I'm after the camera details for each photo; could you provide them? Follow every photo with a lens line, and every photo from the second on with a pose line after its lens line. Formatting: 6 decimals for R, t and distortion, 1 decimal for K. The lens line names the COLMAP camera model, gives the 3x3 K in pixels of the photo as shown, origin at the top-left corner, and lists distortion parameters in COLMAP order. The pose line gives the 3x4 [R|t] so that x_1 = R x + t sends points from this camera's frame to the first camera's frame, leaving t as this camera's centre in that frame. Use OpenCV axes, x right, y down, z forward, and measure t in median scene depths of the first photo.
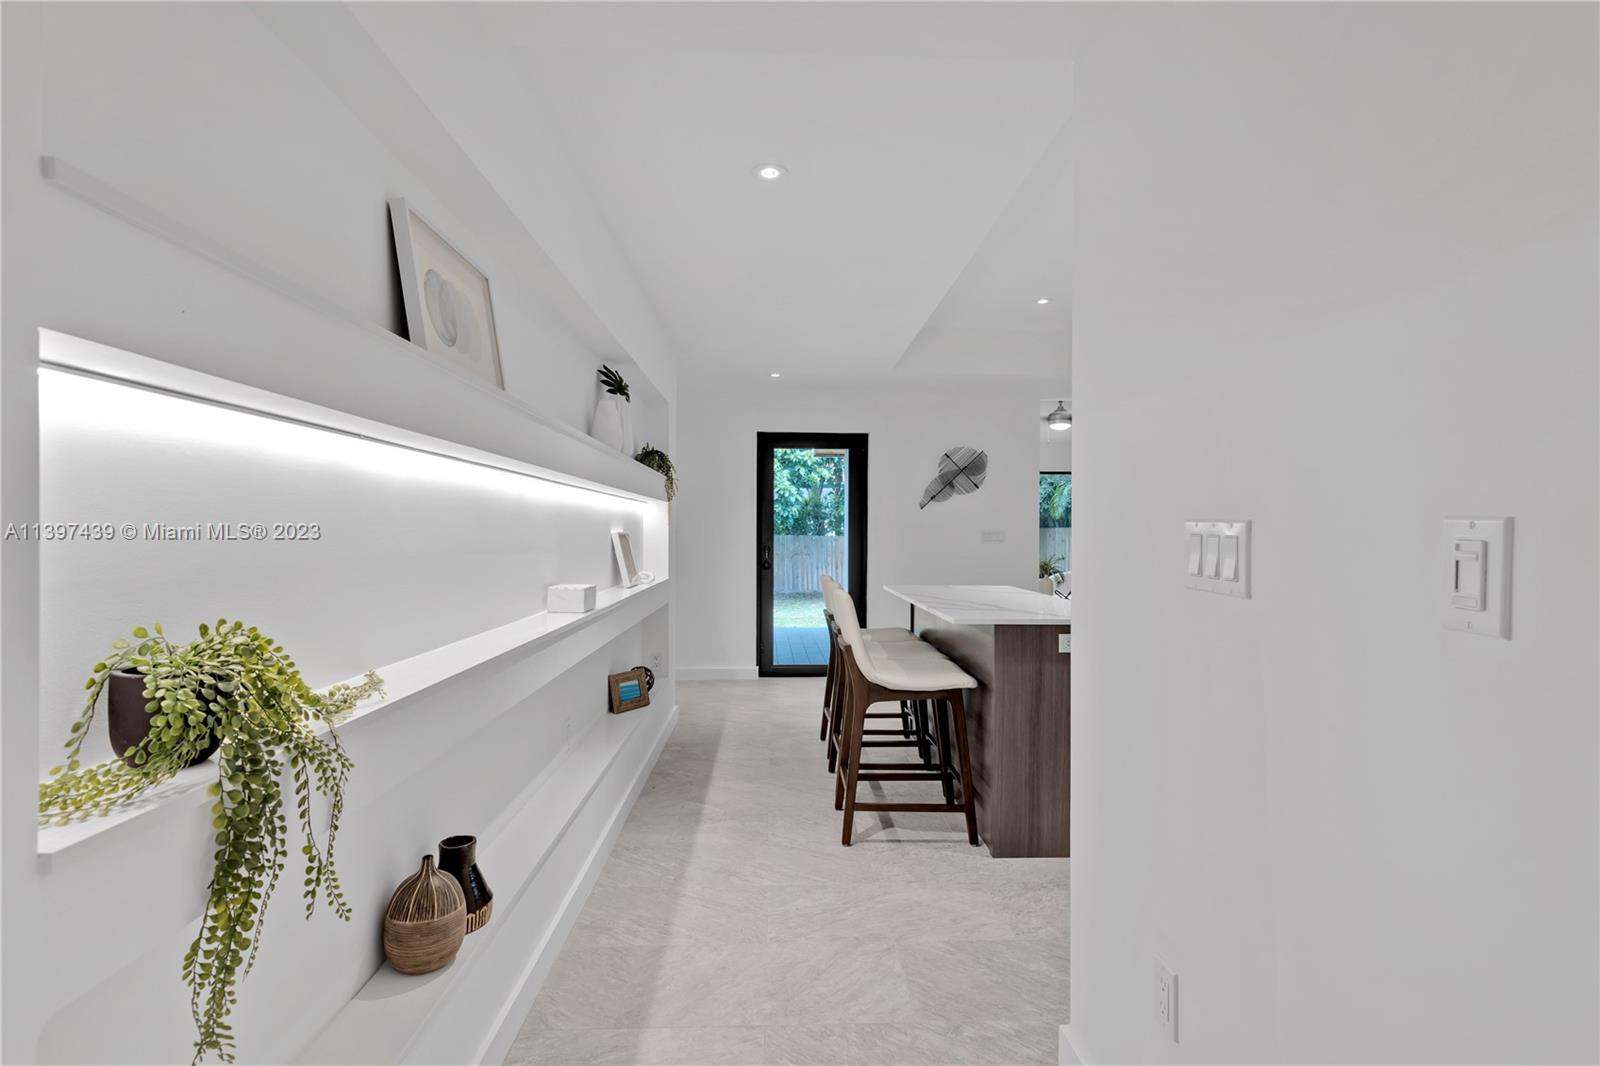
lens RADIAL K [[763.8, 0, 801.9], [0, 763.8, 526.8], [0, 0, 1]] dist [-0.000214, 0.000023]
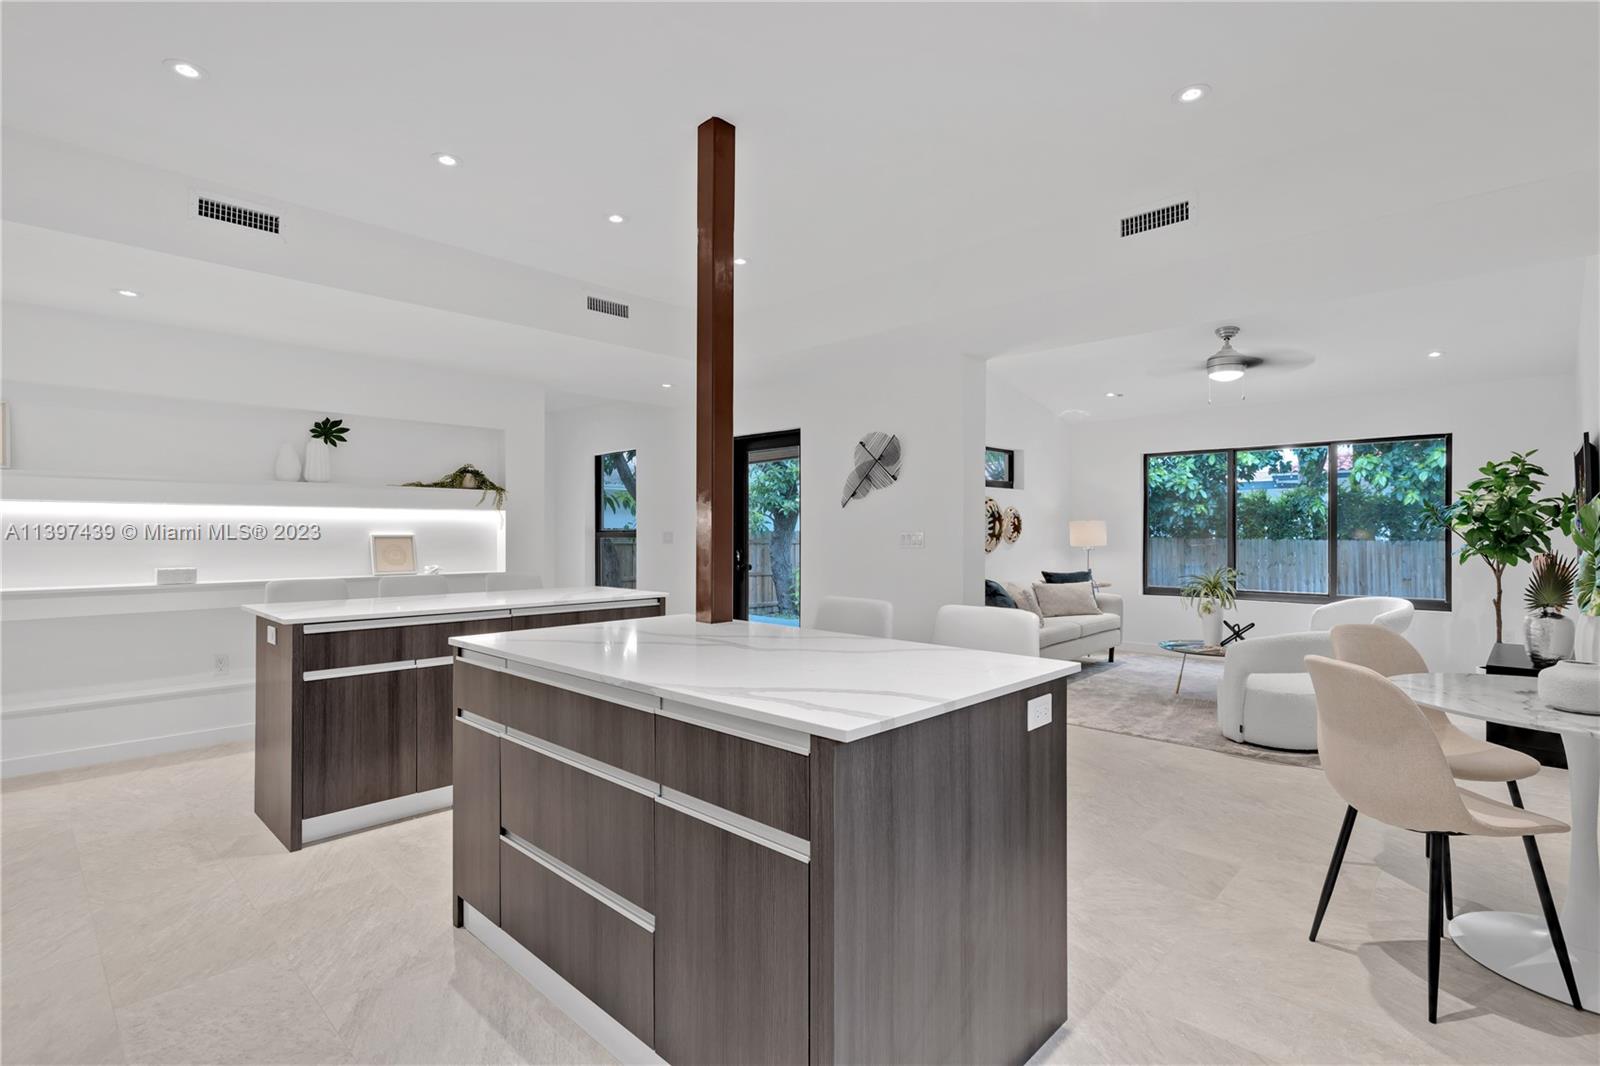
lens RADIAL K [[756.7, 0, 800.0], [0, 756.7, 533.0], [0, 0, 1]] dist [-0.000953, -0.000781]
pose [[0.693607, -0.005220, -0.720334, 0.751624], [0.006889, 0.999976, -0.000613, 0.005833], [0.720320, -0.004537, 0.693627, 0.362159]]
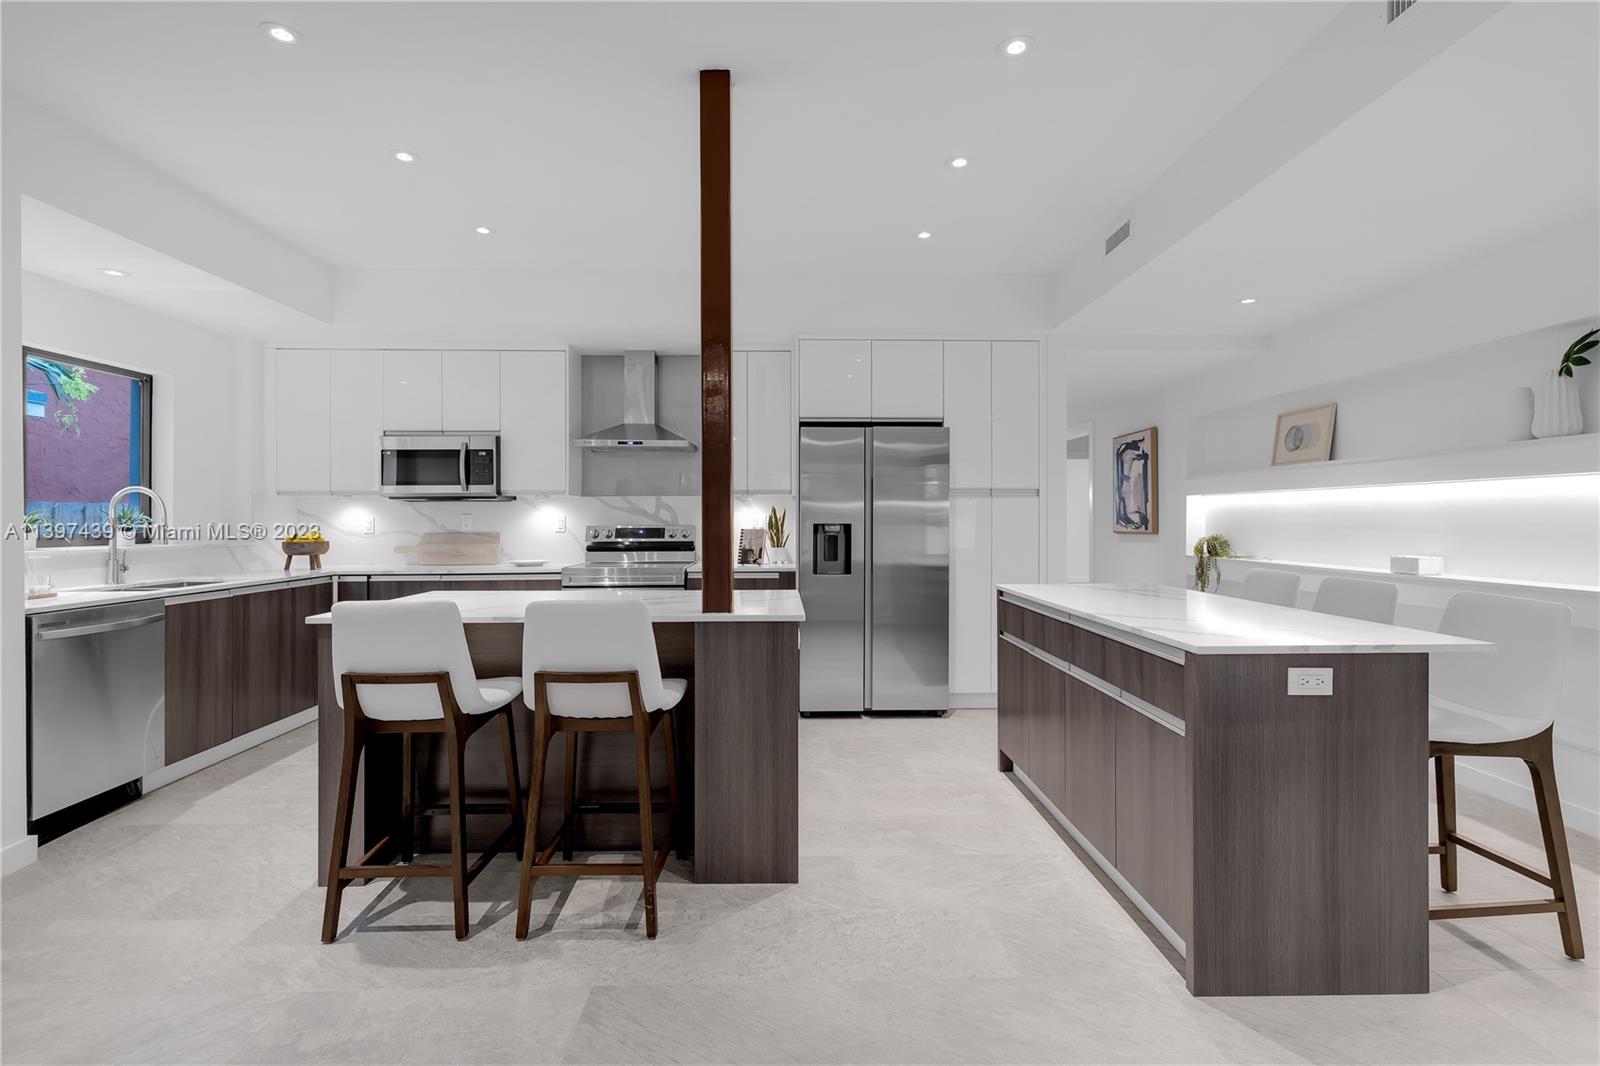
lens RADIAL K [[755.6, 0, 798.5], [0, 755.6, 520.8], [0, 0, 1]] dist [0.002147, 0.000447]
pose [[-0.999894, -0.002952, 0.014241, 0.353686], [-0.003007, 0.999988, -0.003899, 0.008775], [-0.014229, -0.003941, -0.999891, 1.036702]]
